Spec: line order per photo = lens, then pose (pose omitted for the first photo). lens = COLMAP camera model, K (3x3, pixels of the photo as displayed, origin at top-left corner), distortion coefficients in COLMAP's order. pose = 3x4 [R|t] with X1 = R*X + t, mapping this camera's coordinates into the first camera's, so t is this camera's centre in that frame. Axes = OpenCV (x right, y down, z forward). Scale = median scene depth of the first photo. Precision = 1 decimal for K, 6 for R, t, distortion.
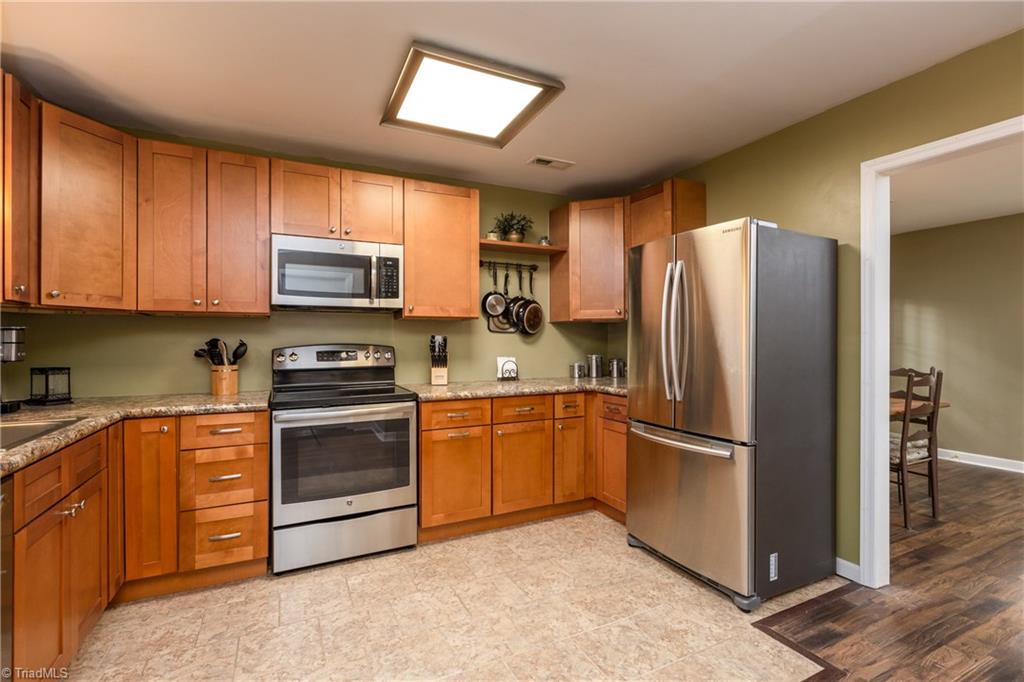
lens RADIAL K [[465.1, 0, 509.7], [0, 465.1, 338.8], [0, 0, 1]] dist [0.001256, 0.000346]
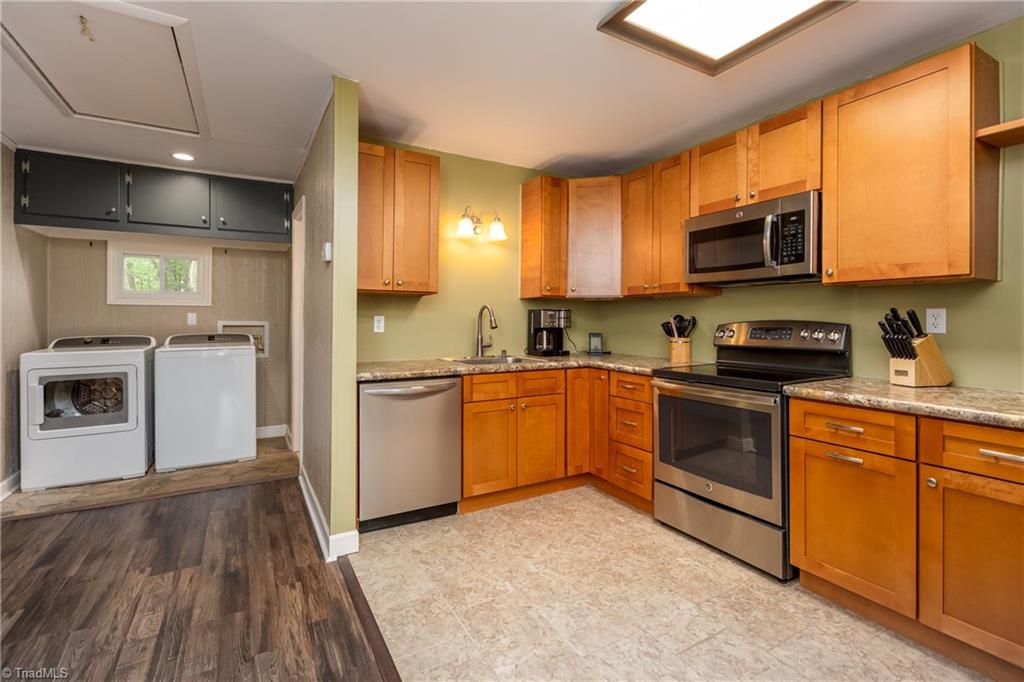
lens RADIAL K [[461.1, 0, 507.9], [0, 461.1, 323.0], [0, 0, 1]] dist [0.000848, -0.000083]
pose [[0.063017, 0.011055, -0.997951, 0.479990], [0.001707, 0.999936, 0.011184, 0.005395], [0.998011, -0.002408, 0.062994, 0.449850]]
